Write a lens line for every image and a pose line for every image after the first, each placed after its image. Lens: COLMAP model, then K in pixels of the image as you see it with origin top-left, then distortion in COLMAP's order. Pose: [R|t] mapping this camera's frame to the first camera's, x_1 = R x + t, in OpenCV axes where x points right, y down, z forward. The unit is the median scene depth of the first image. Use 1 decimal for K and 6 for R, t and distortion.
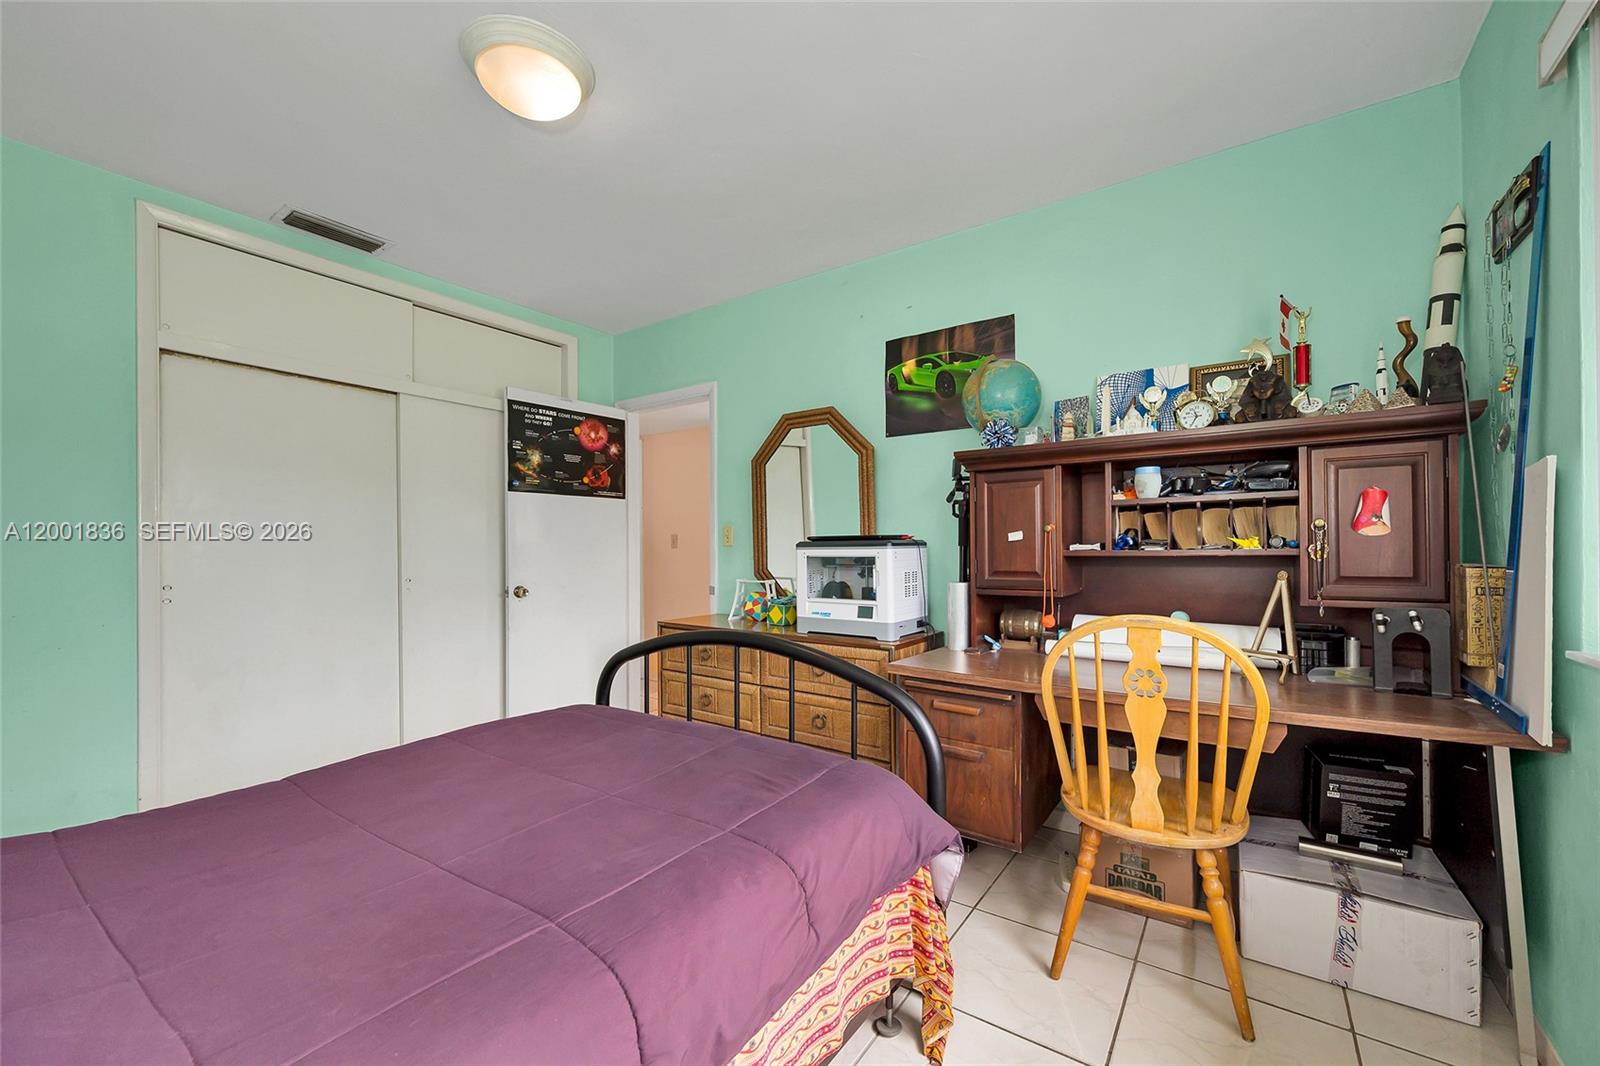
lens RADIAL K [[643.2, 0, 797.2], [0, 643.2, 548.5], [0, 0, 1]] dist [-0.000301, 0.000041]
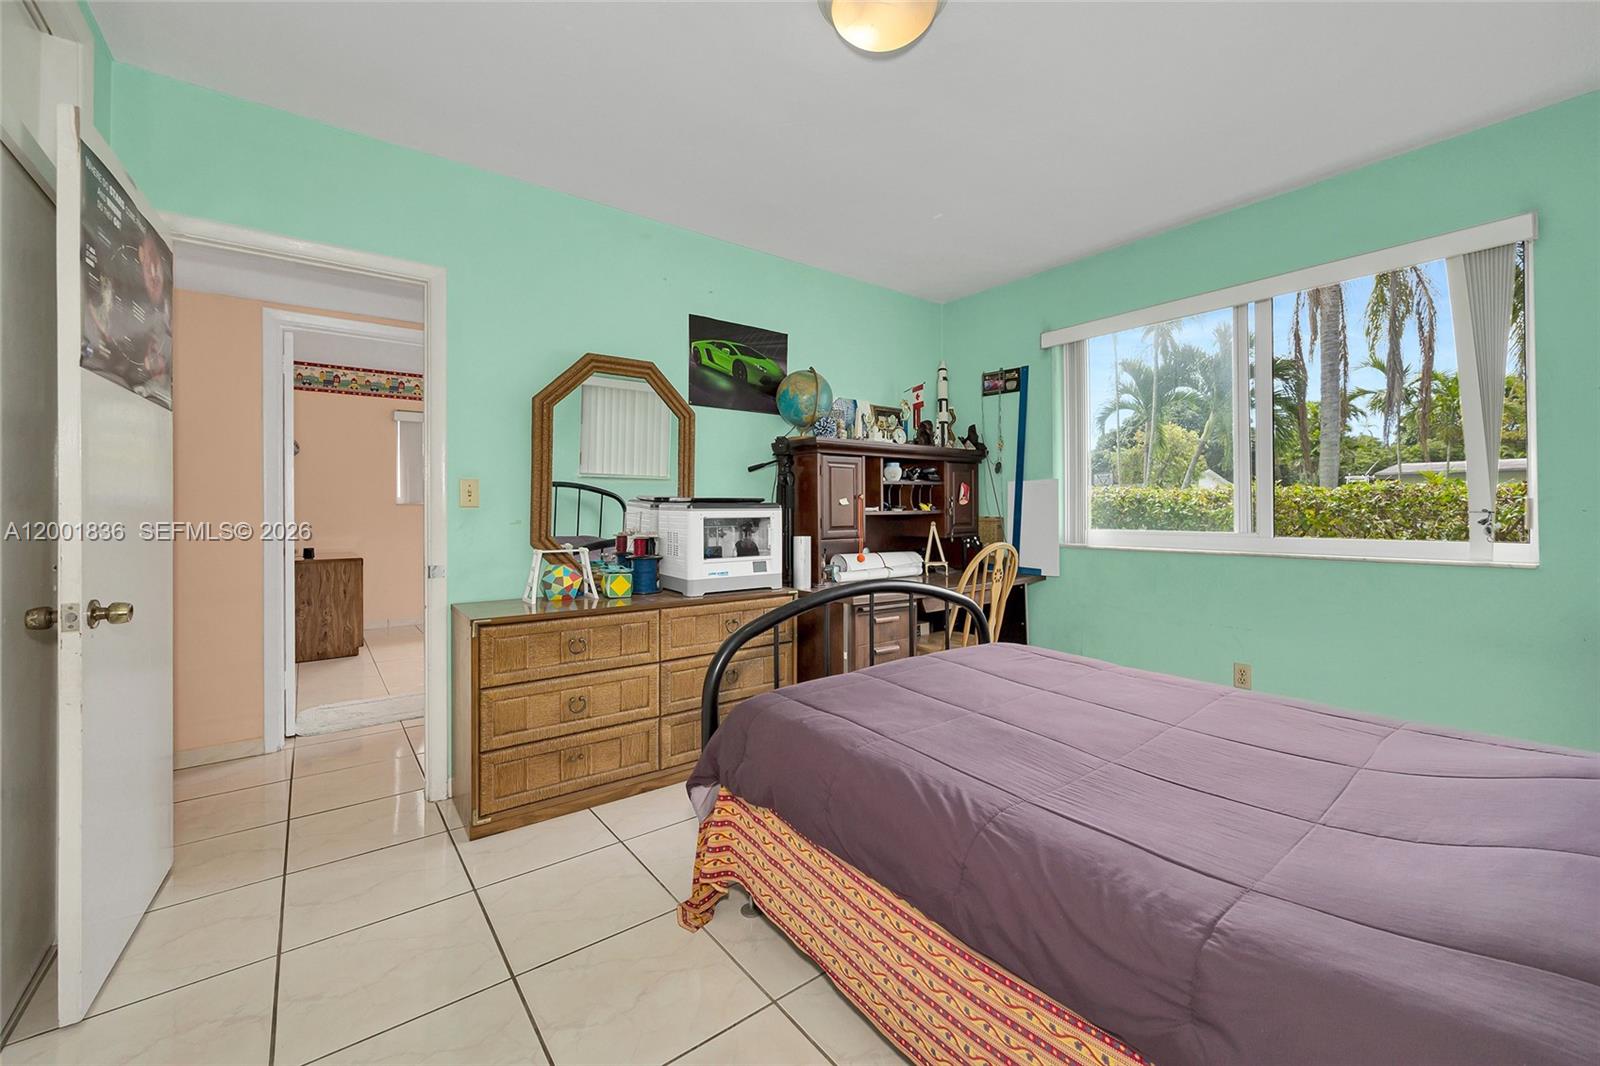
lens RADIAL K [[631.9, 0, 801.5], [0, 631.9, 495.4], [0, 0, 1]] dist [0.000208, 0.000055]
pose [[0.293339, 0.021485, 0.955767, -0.843313], [-0.004558, 0.999768, -0.021075, -0.002419], [-0.955998, 0.001826, 0.293369, 0.547767]]
